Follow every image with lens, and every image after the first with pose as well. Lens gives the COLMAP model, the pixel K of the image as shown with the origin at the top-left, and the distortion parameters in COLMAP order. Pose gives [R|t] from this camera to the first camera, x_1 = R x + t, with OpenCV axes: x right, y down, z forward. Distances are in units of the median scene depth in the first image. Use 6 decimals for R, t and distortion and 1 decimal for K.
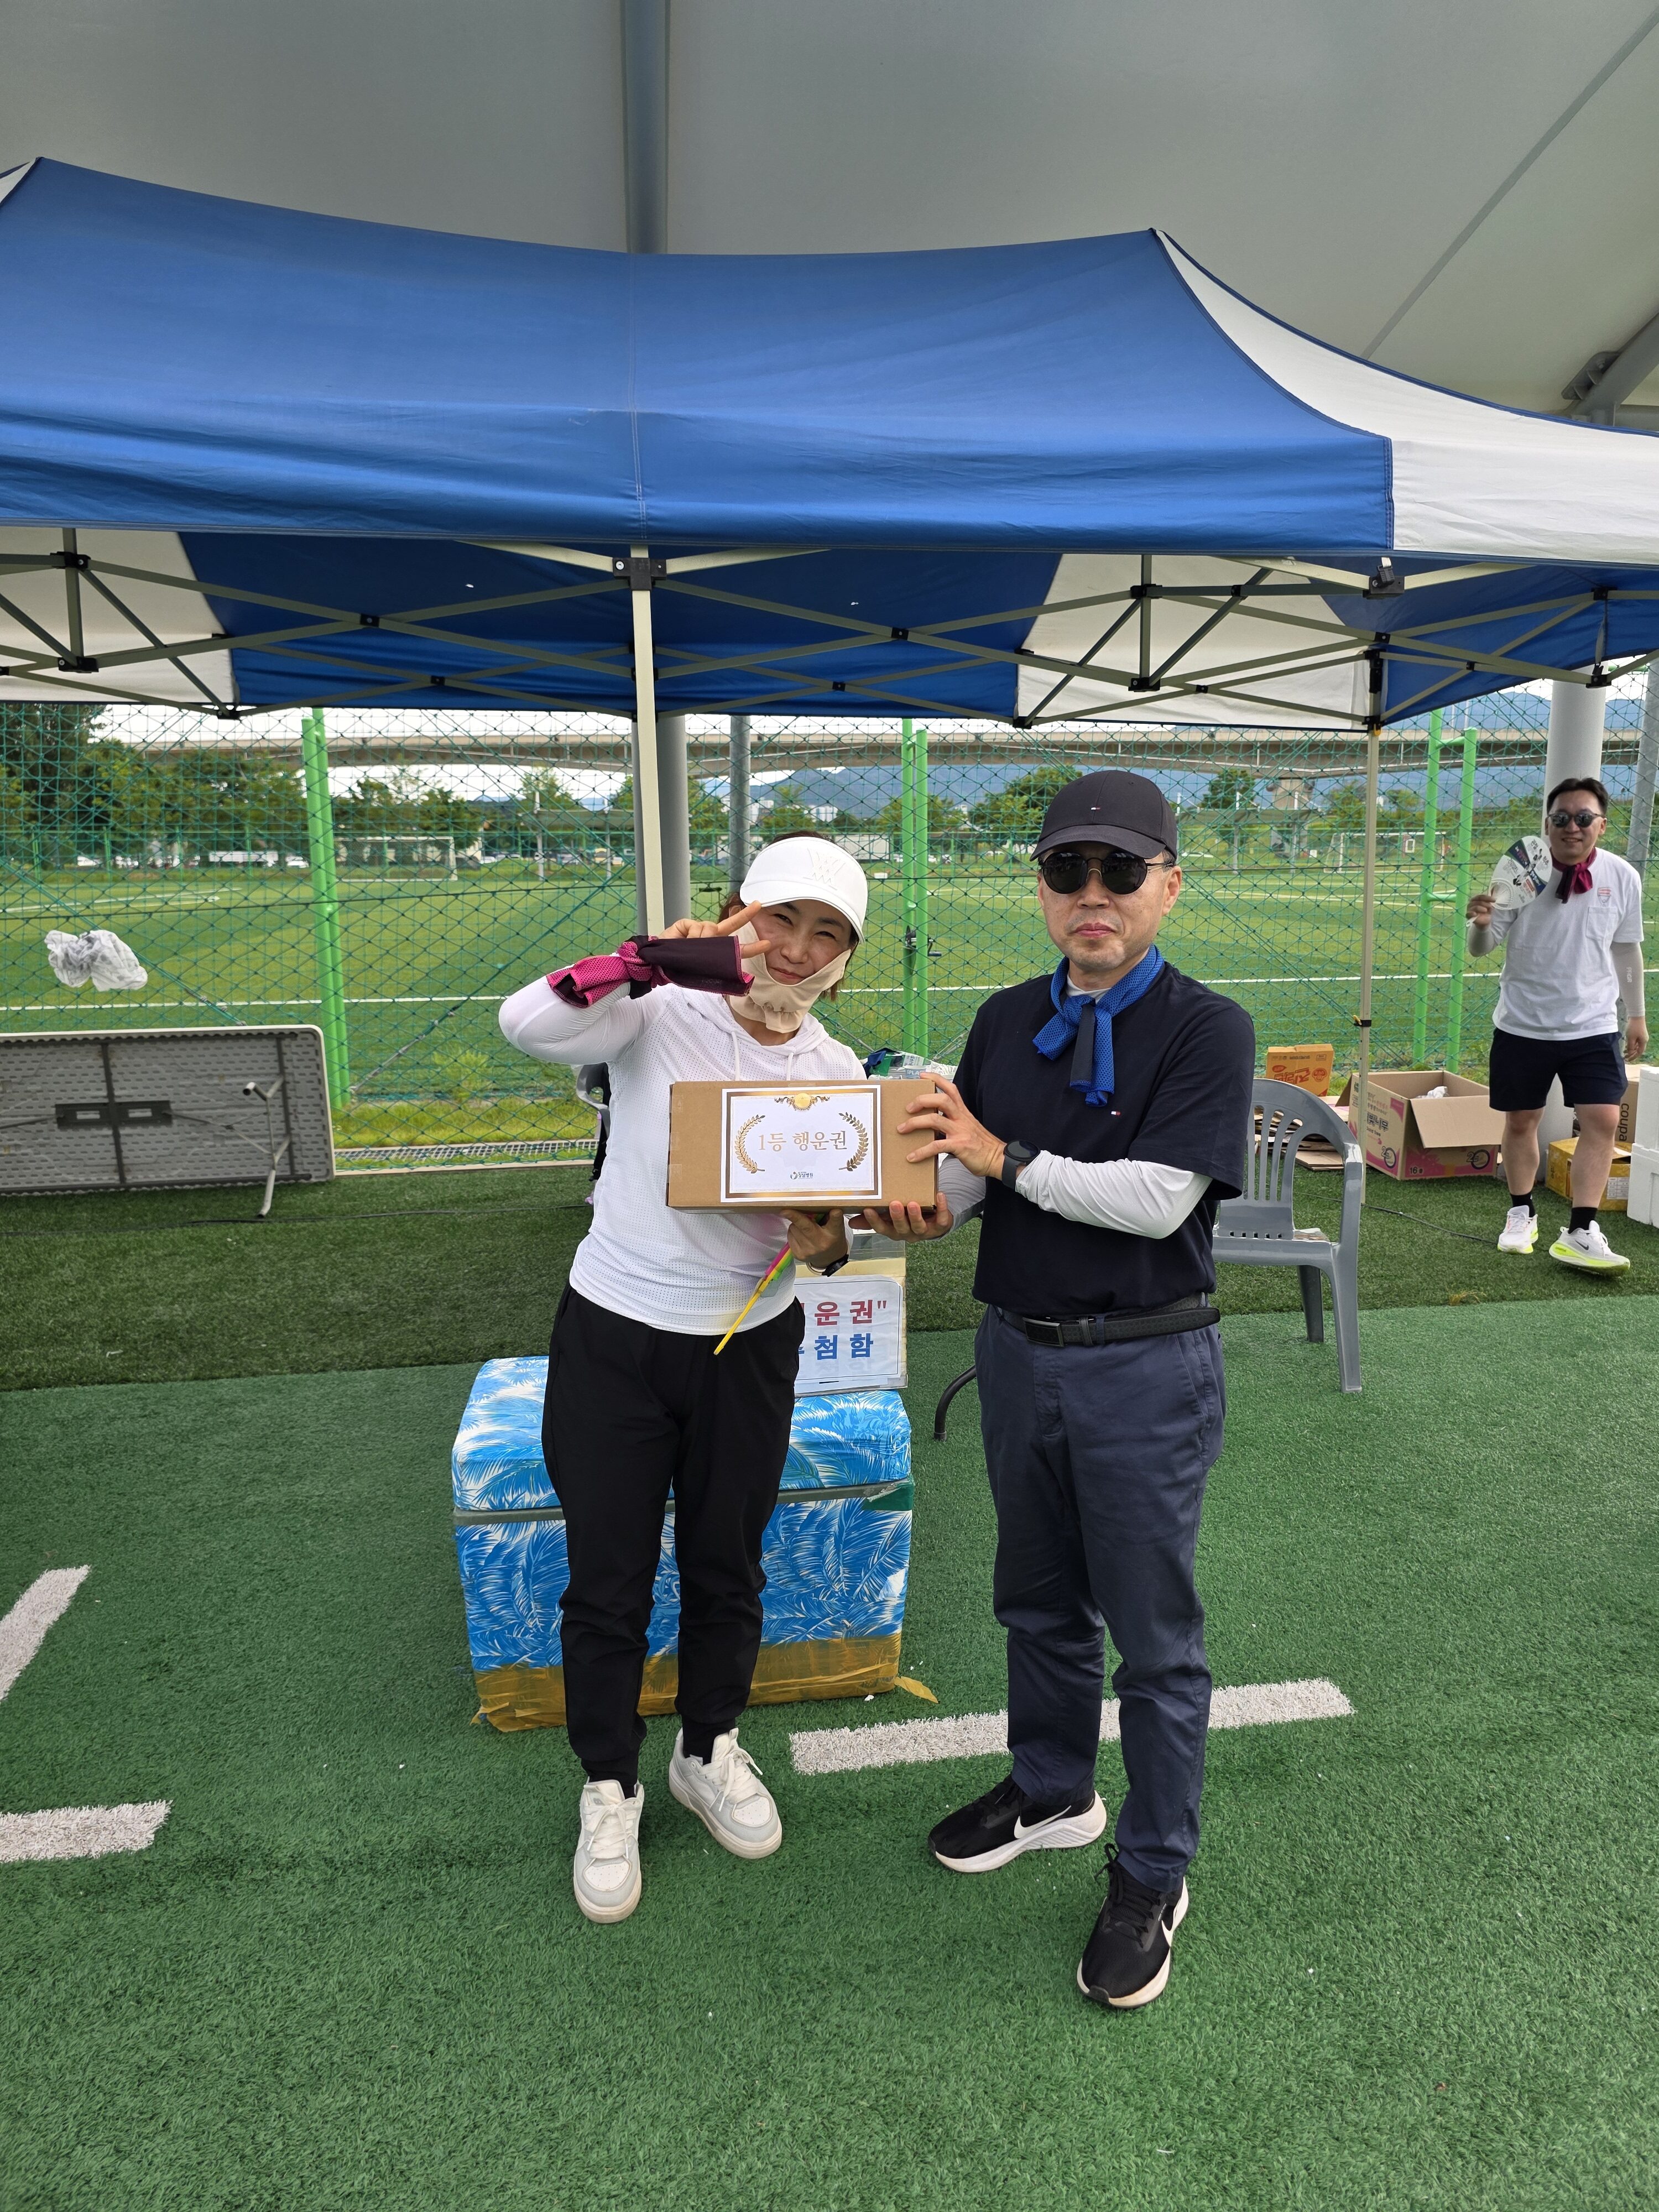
lens RADIAL K [[1490.0, 0, 892.0], [0, 1490.0, 1109.3], [0, 0, 1]] dist [0.060534, -0.070869]
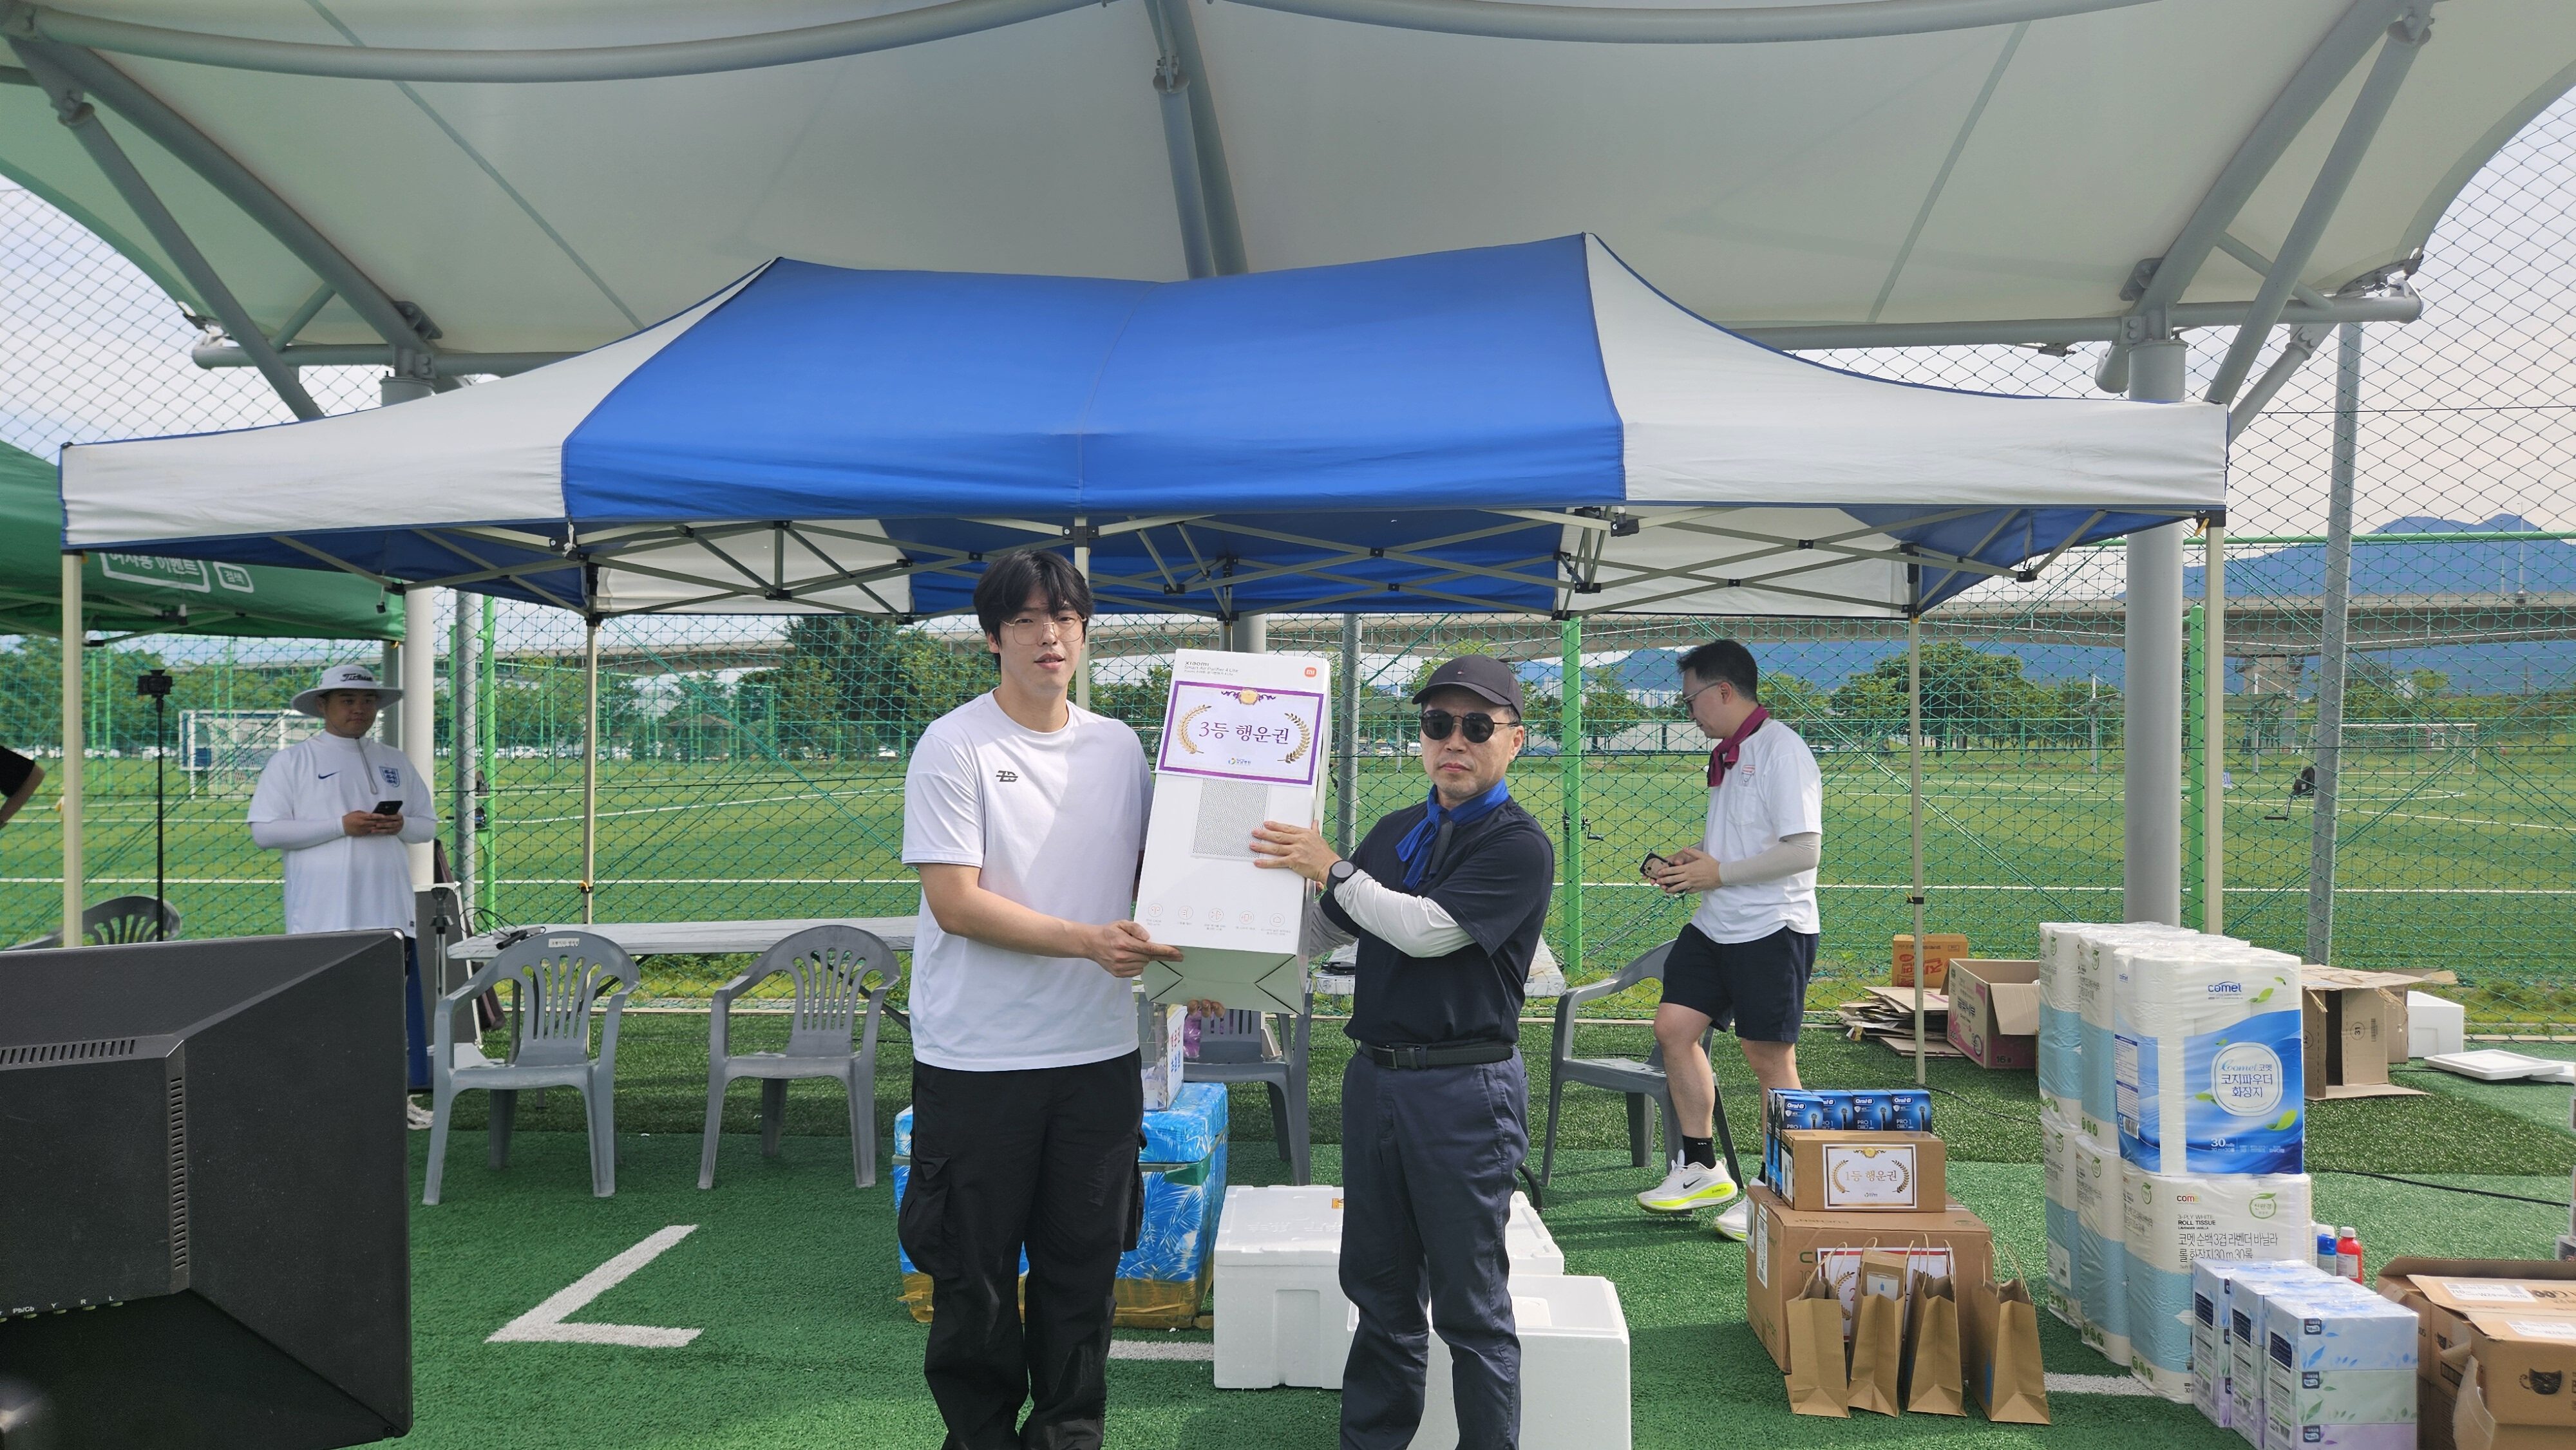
lens RADIAL K [[1779.0, 0, 1292.1], [0, 1779.0, 776.5], [0, 0, 1]] dist [0.071917, -0.070023]
pose [[0.963654, 0.009322, -0.266989, 0.522519], [-0.049911, 0.988077, -0.145648, 0.126739], [0.262448, 0.153680, 0.952630, -0.602532]]
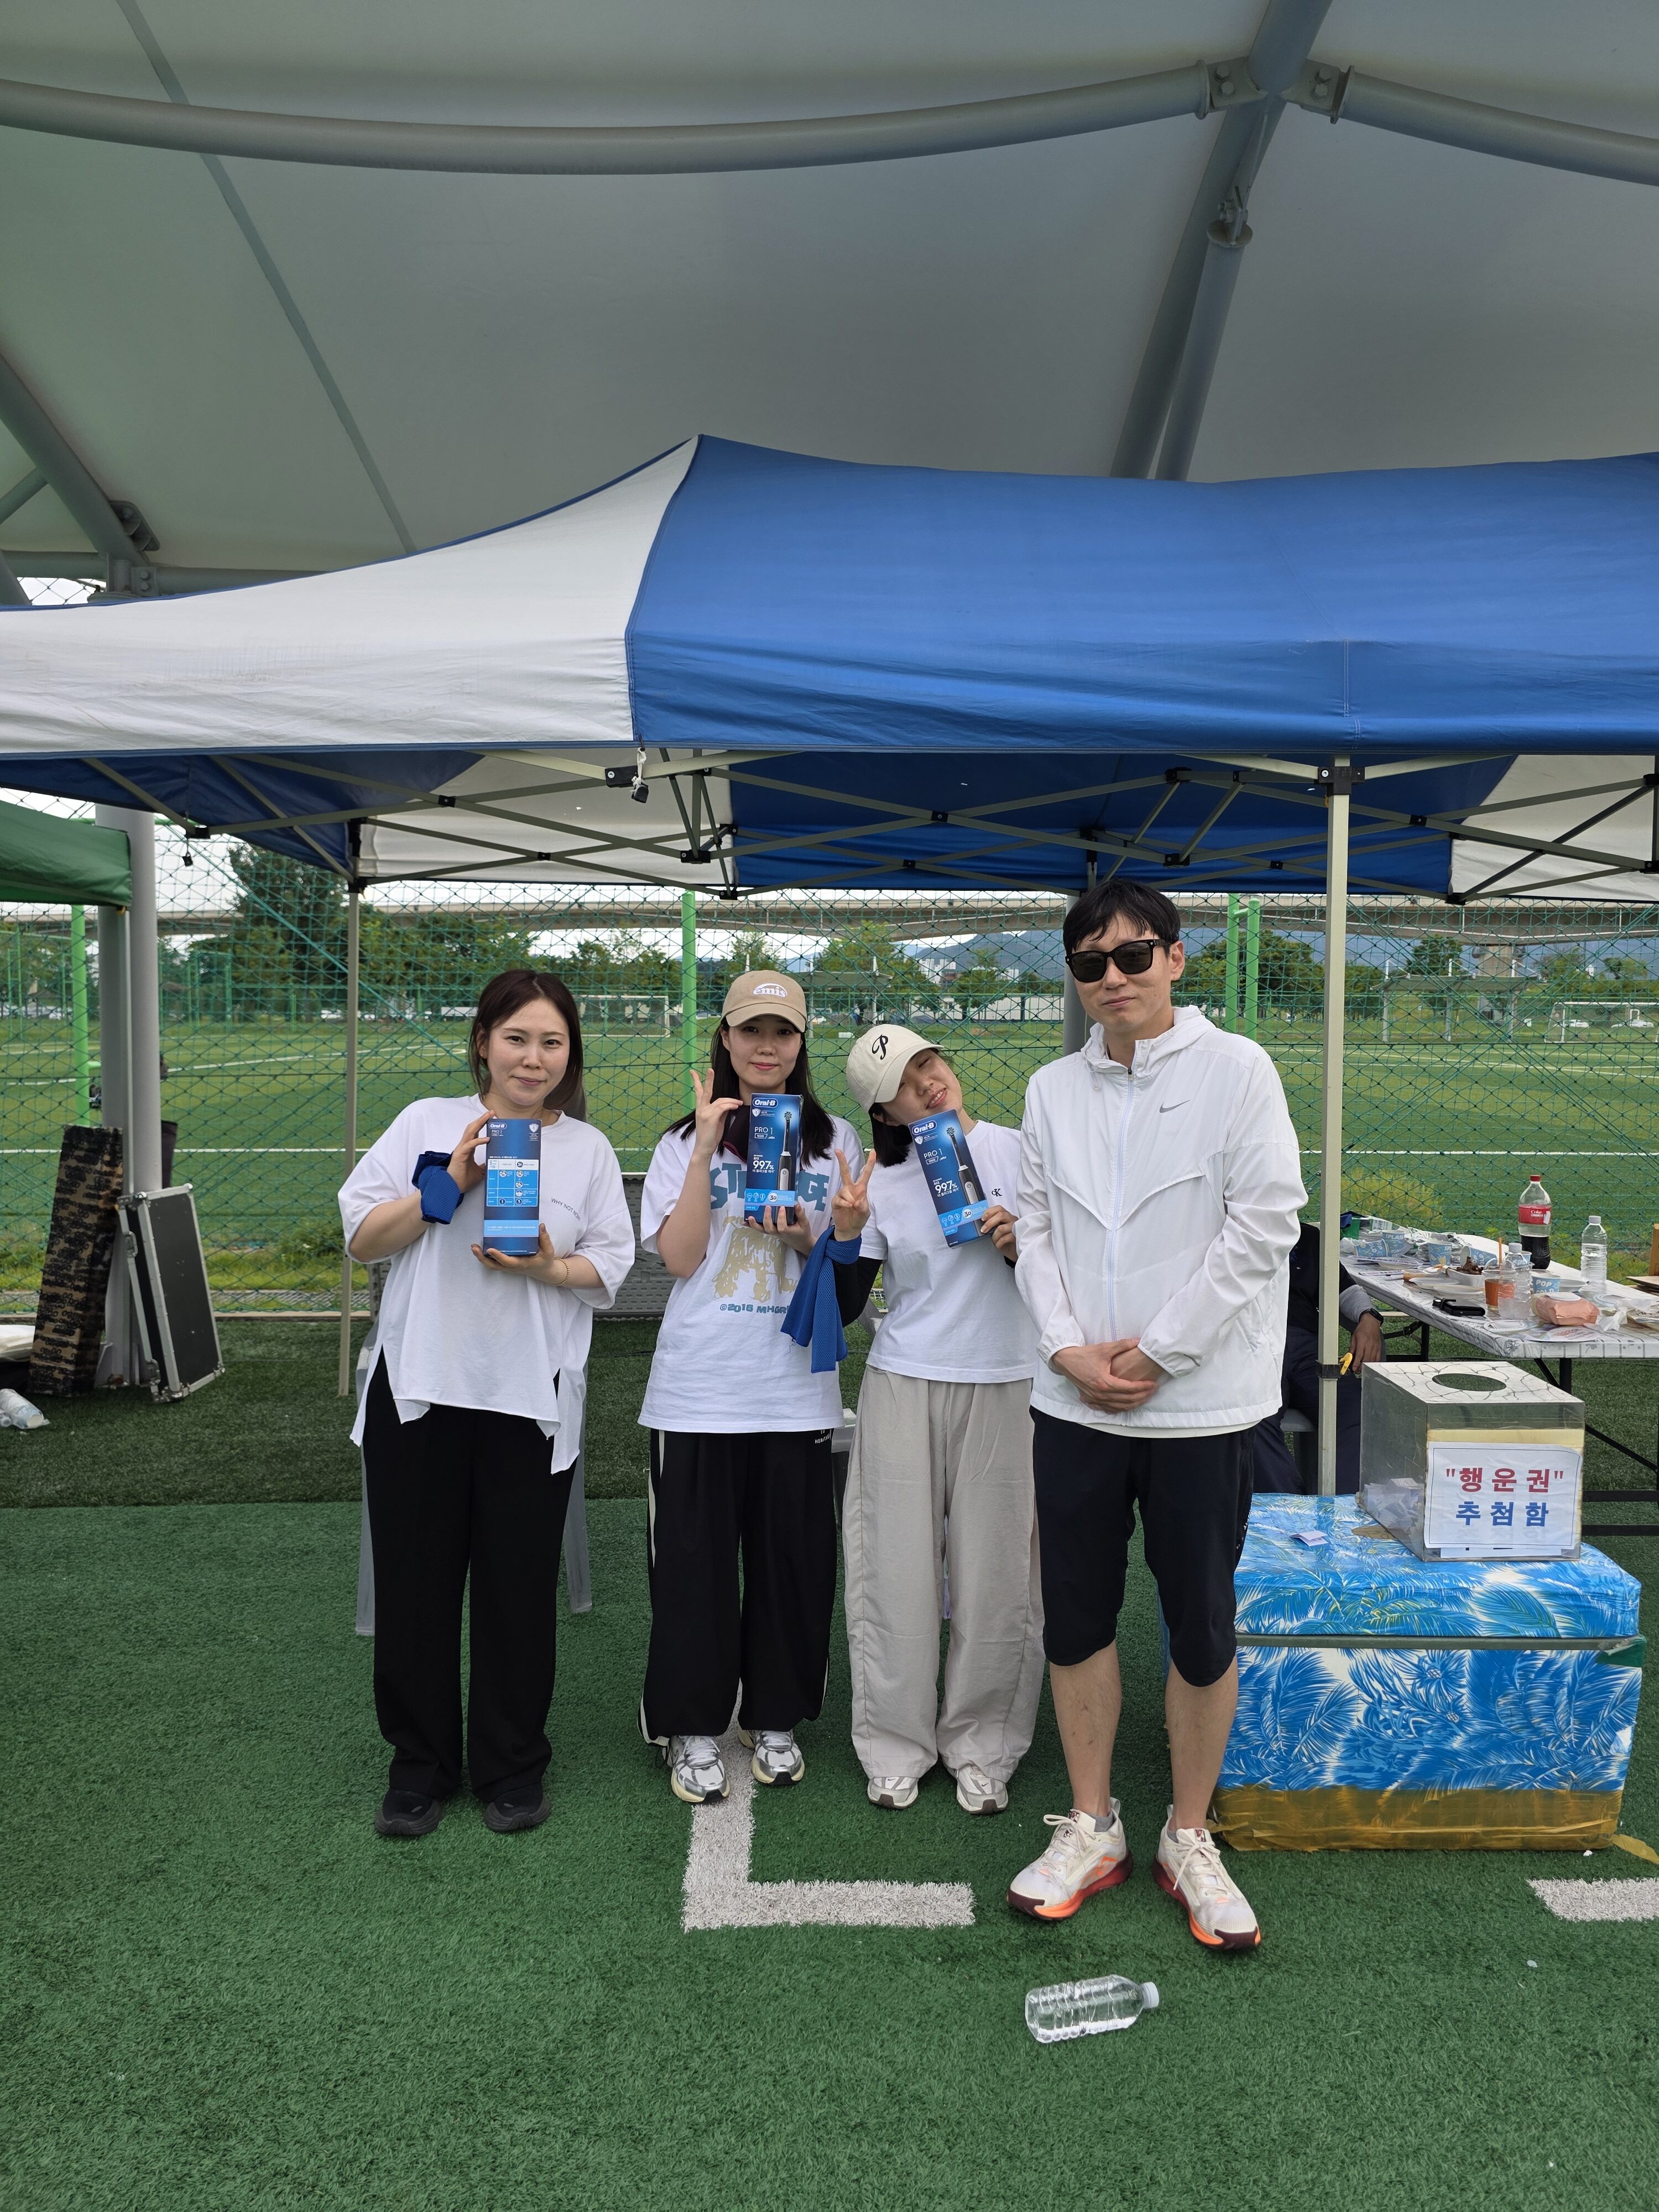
lens RADIAL K [[1505.5, 0, 833.8], [0, 1505.5, 1123.7], [0, 0, 1]] dist [0.039094, -0.035061]
pose [[0.989831, 0.023881, -0.140230, -0.389727], [-0.037284, 0.994898, -0.093744, 0.015874], [0.137275, 0.098019, 0.985671, -0.135637]]
